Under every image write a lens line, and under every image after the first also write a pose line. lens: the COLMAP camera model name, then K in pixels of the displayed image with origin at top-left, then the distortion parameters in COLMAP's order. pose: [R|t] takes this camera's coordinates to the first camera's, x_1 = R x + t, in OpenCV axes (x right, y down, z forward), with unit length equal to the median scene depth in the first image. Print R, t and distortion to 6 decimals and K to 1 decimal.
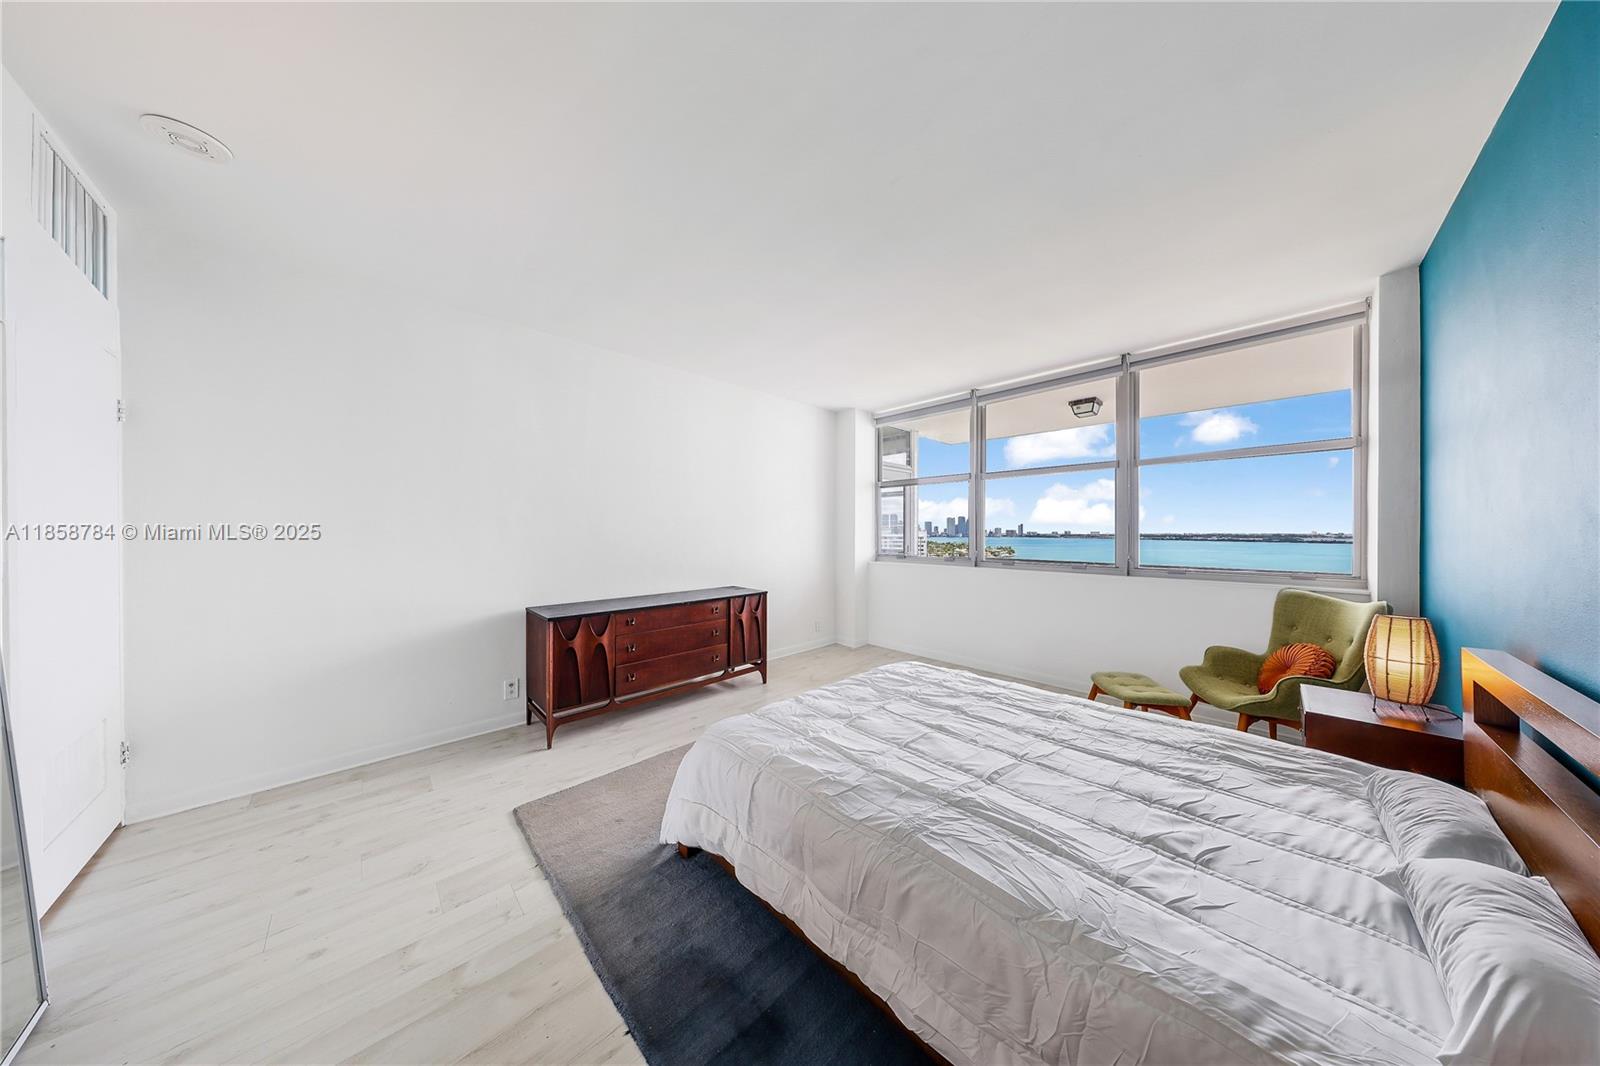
lens RADIAL K [[458.6, 0, 803.3], [0, 458.6, 535.3], [0, 0, 1]] dist [-0.000460, -0.000003]
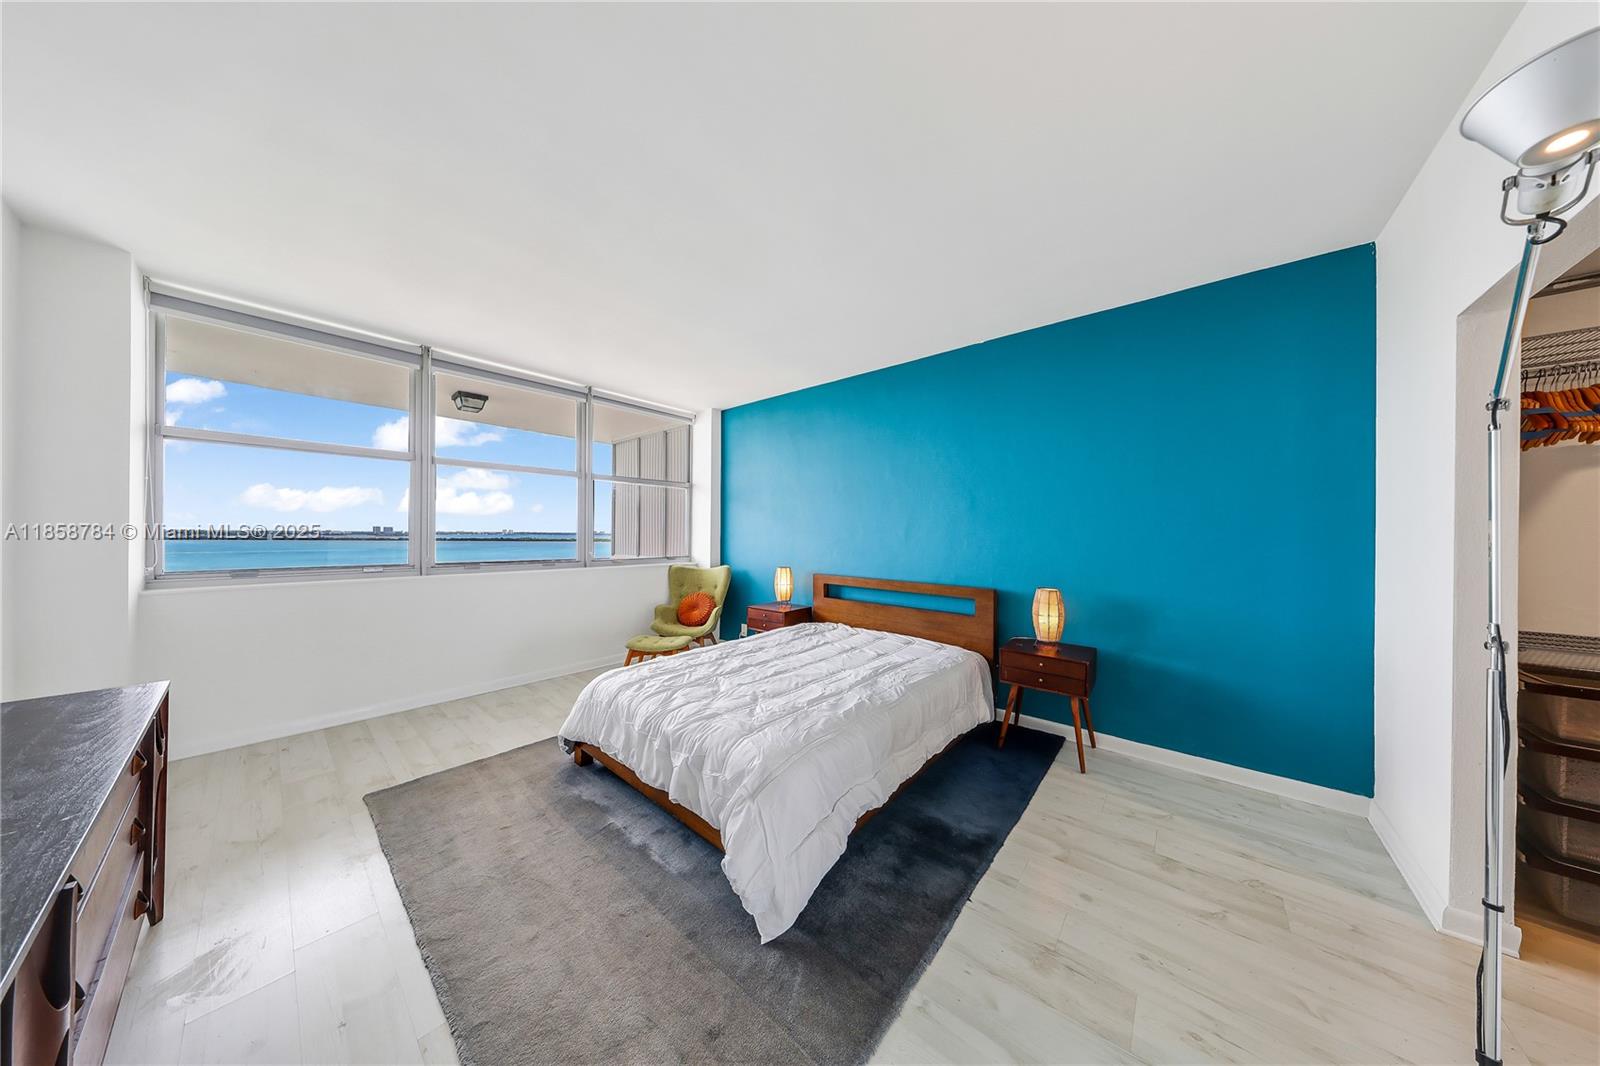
lens RADIAL K [[456.9, 0, 804.3], [0, 456.9, 535.6], [0, 0, 1]] dist [-0.001535, -0.000020]
pose [[-0.101540, -0.005904, 0.994814, -0.841479], [-0.000944, 0.999983, 0.005838, -0.006742], [-0.994831, -0.000346, -0.101543, 0.813223]]
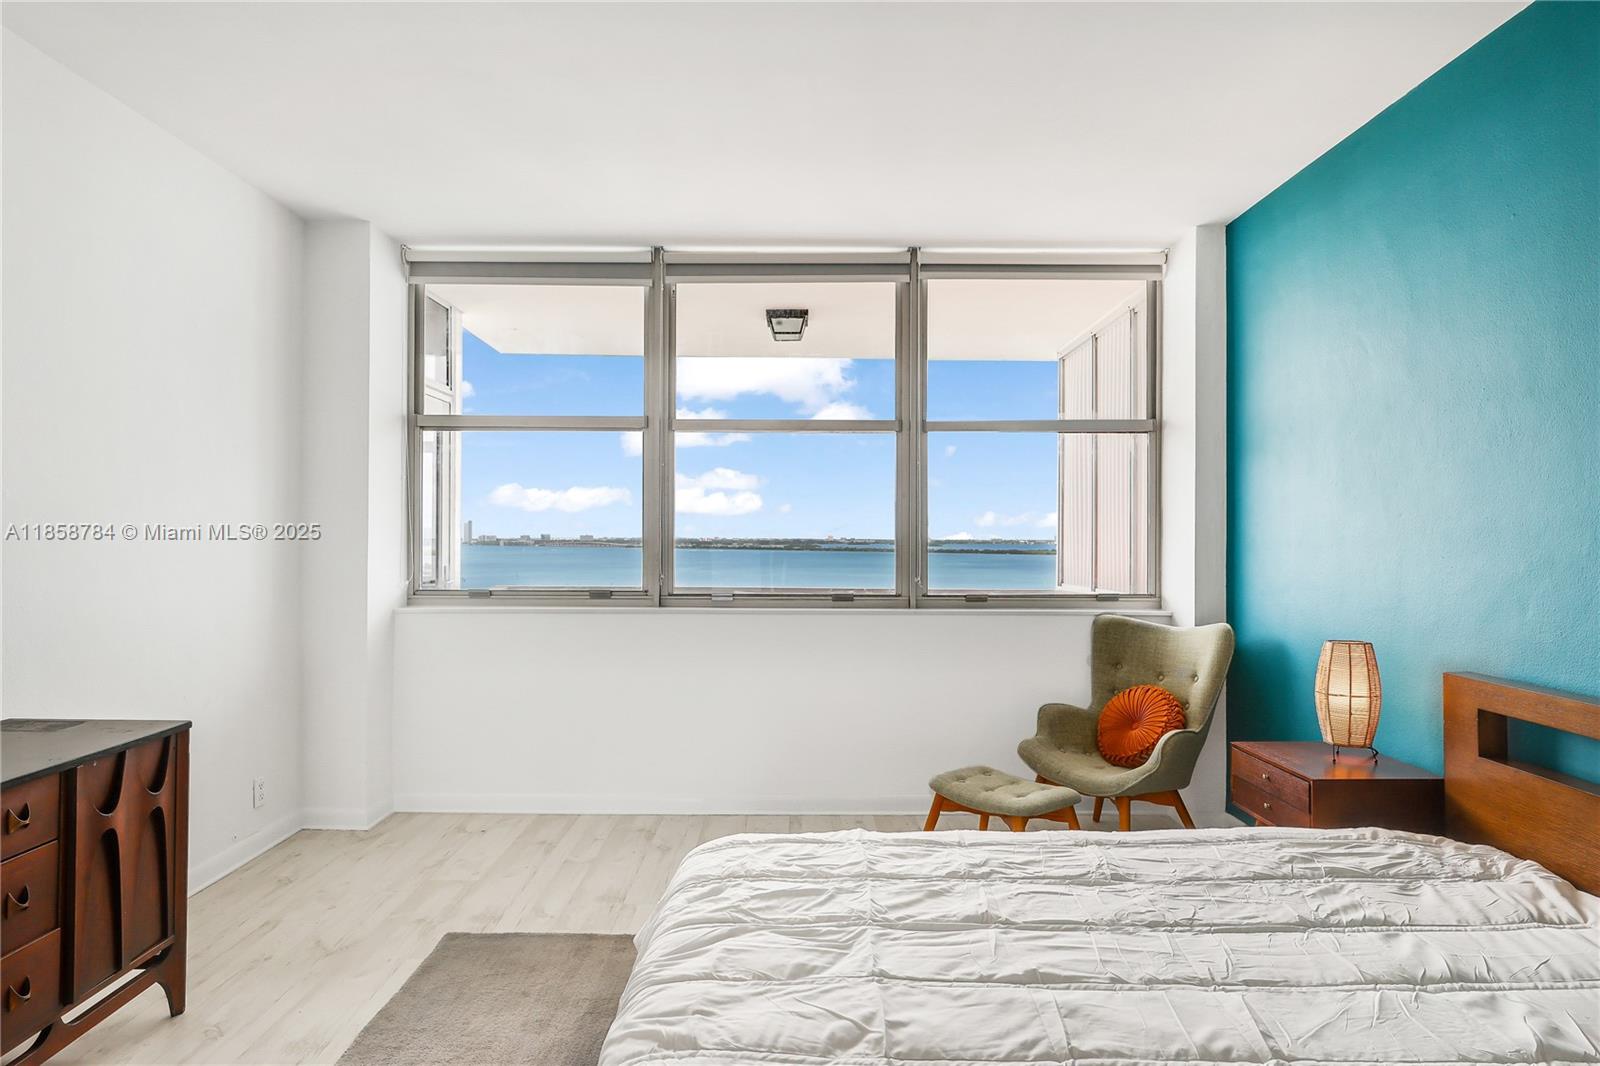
lens RADIAL K [[875.0, 0, 802.1], [0, 875.0, 535.1], [0, 0, 1]] dist [0.005307, 0.001137]
pose [[0.691034, 0.004008, 0.722811, -0.366498], [0.001415, 0.999975, -0.006897, -0.003464], [-0.722821, 0.005789, 0.691011, 0.439761]]
